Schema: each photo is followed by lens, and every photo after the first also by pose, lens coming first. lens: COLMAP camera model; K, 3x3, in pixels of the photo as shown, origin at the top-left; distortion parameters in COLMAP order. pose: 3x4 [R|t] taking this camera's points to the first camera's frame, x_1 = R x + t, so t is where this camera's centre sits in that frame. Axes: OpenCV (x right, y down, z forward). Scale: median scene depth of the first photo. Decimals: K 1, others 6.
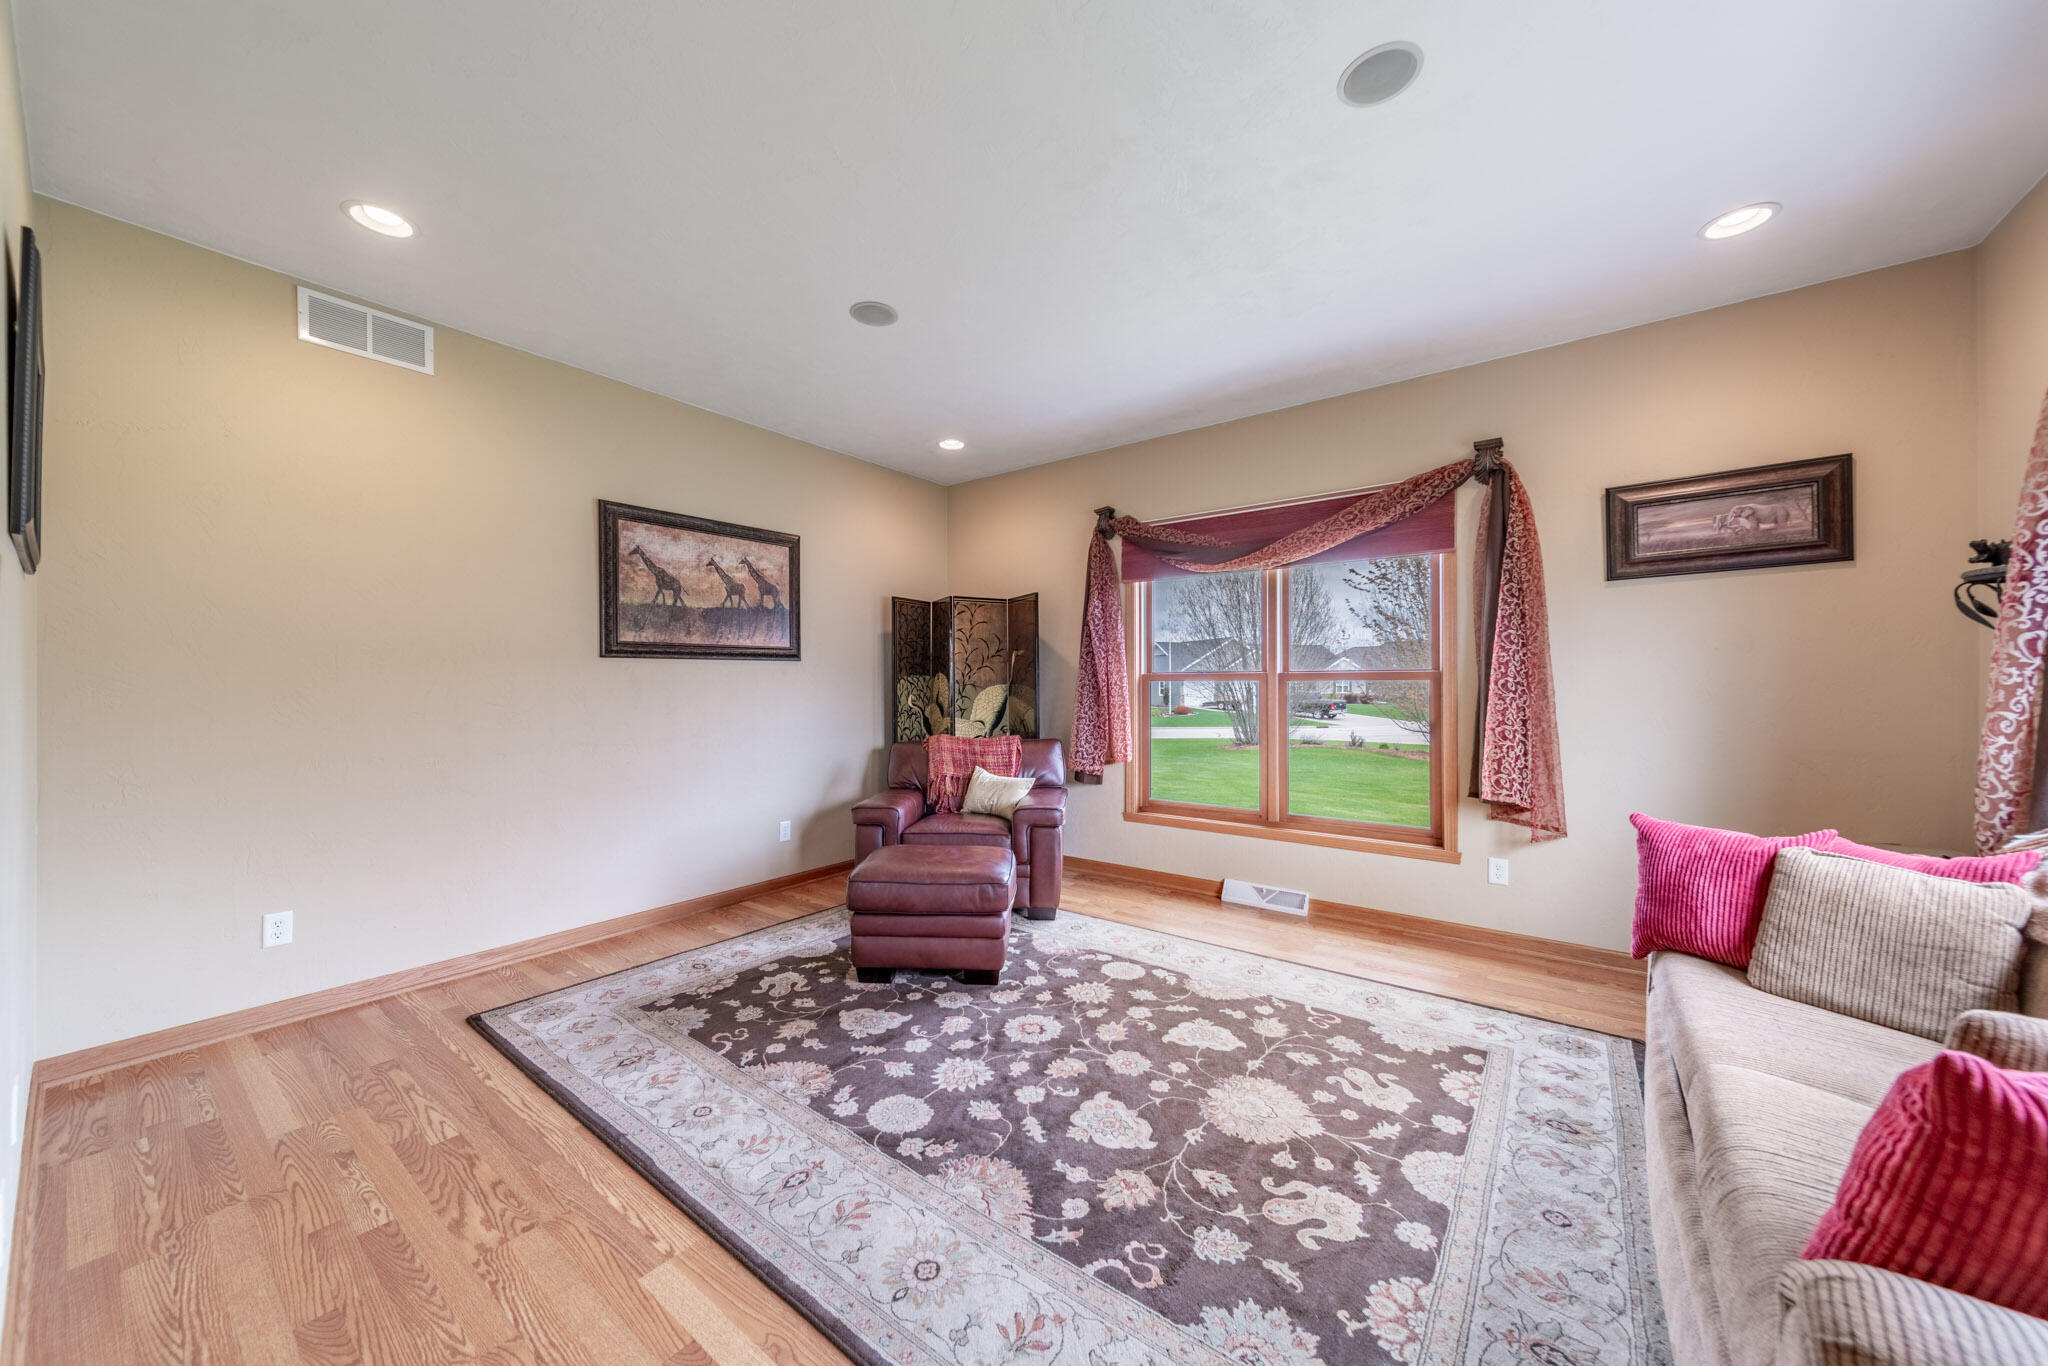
lens RADIAL K [[722.4, 0, 1012.1], [0, 722.4, 683.6], [0, 0, 1]] dist [0.004950, 0.000006]
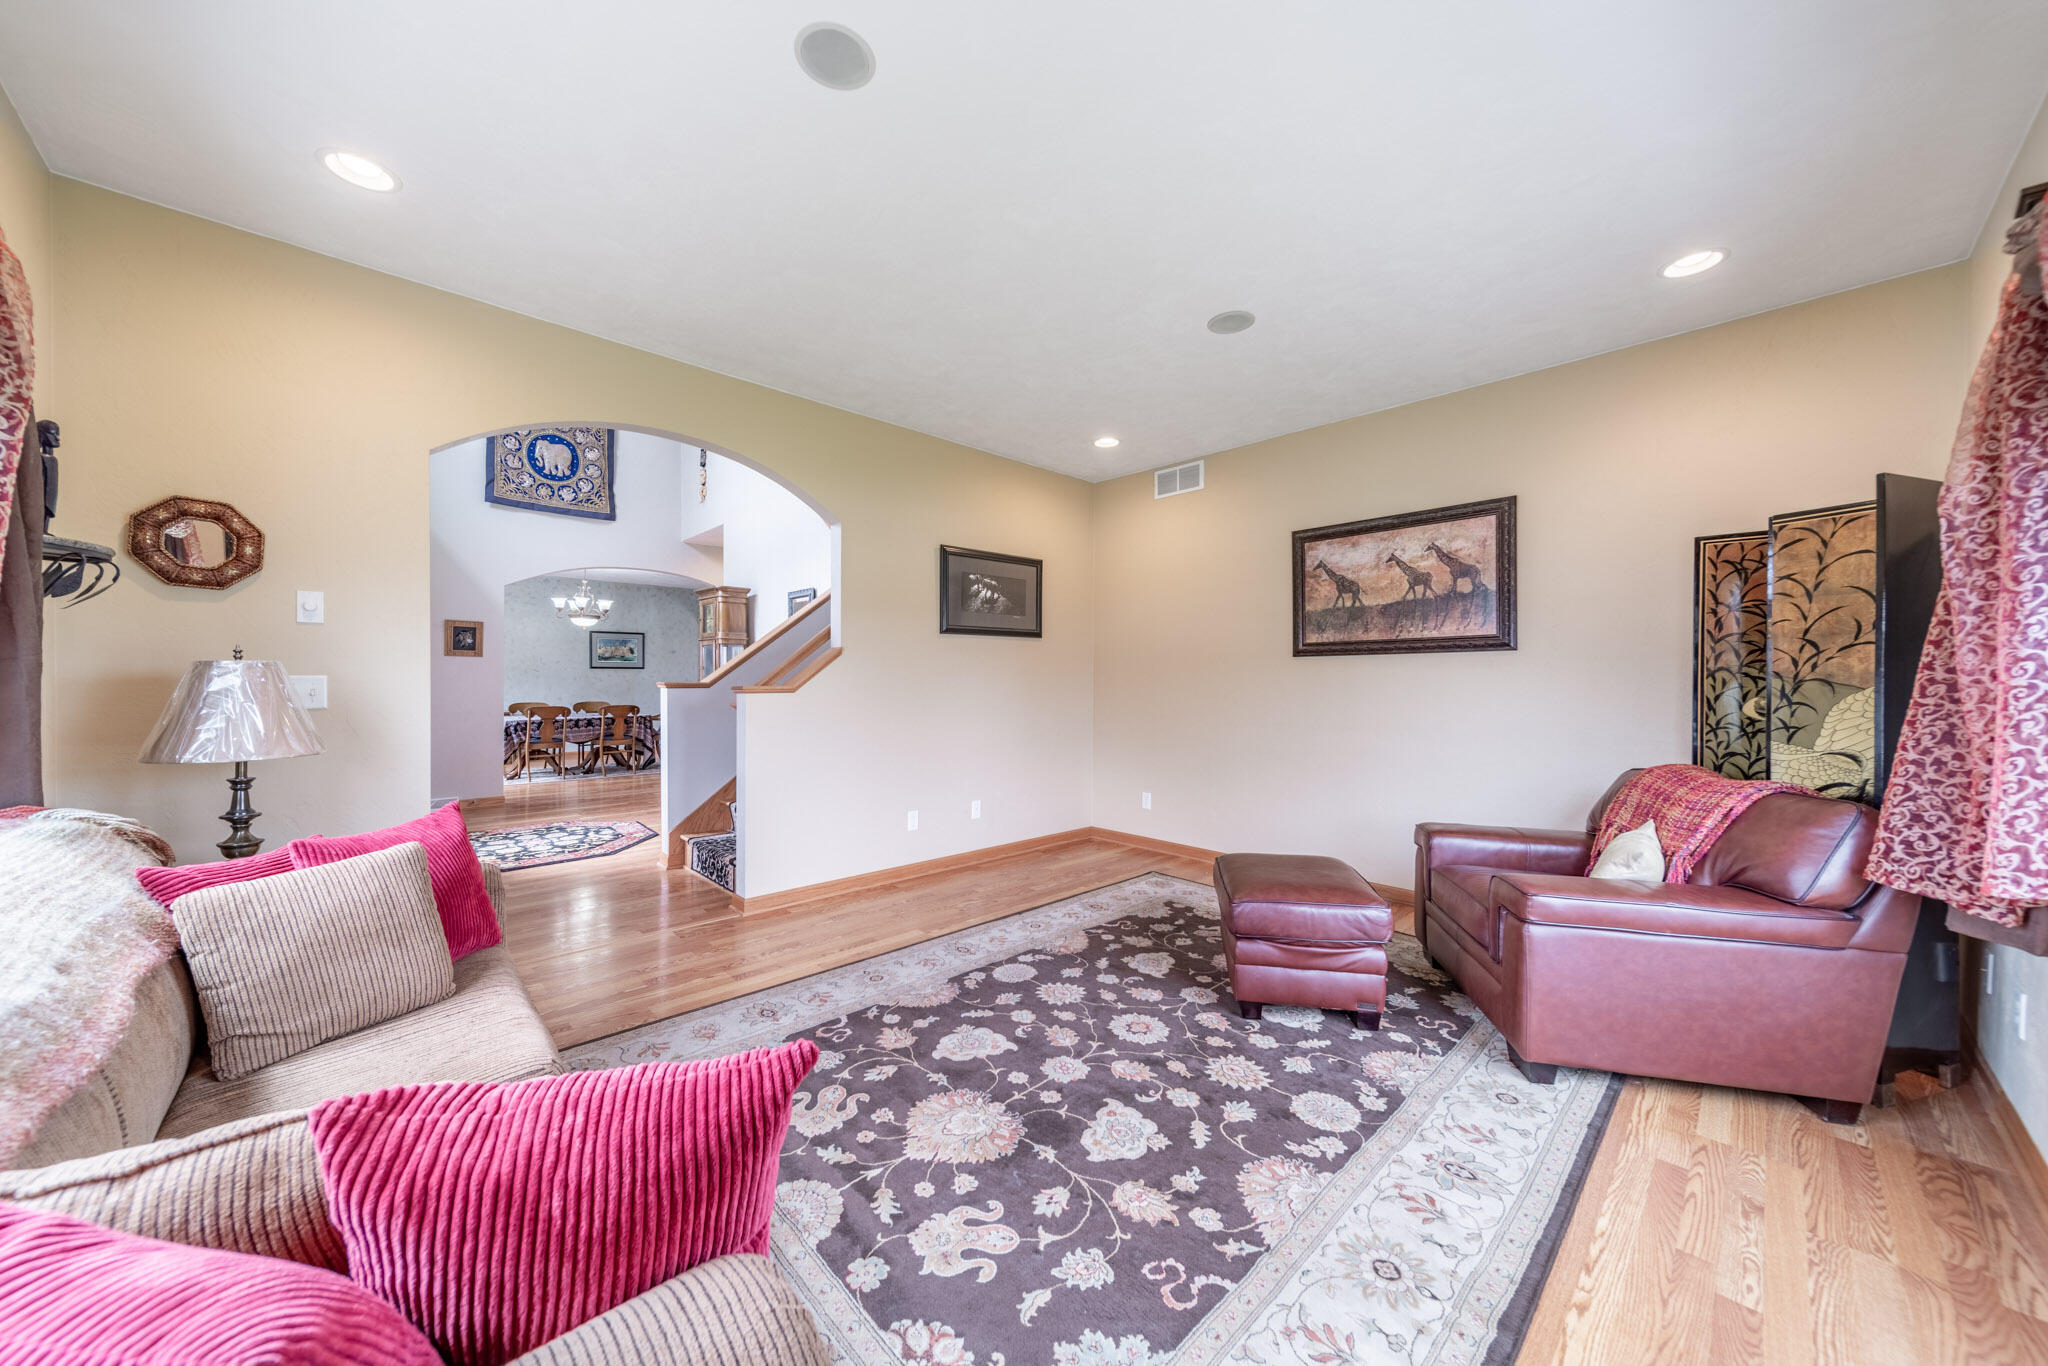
lens RADIAL K [[722.4, 0, 1020.4], [0, 722.4, 680.9], [0, 0, 1]] dist [0.004950, 0.000006]
pose [[-0.161451, 0.005069, -0.986868, 0.993914], [-0.000385, 0.999986, 0.005199, -0.000879], [0.986881, 0.001219, -0.161447, 0.969915]]
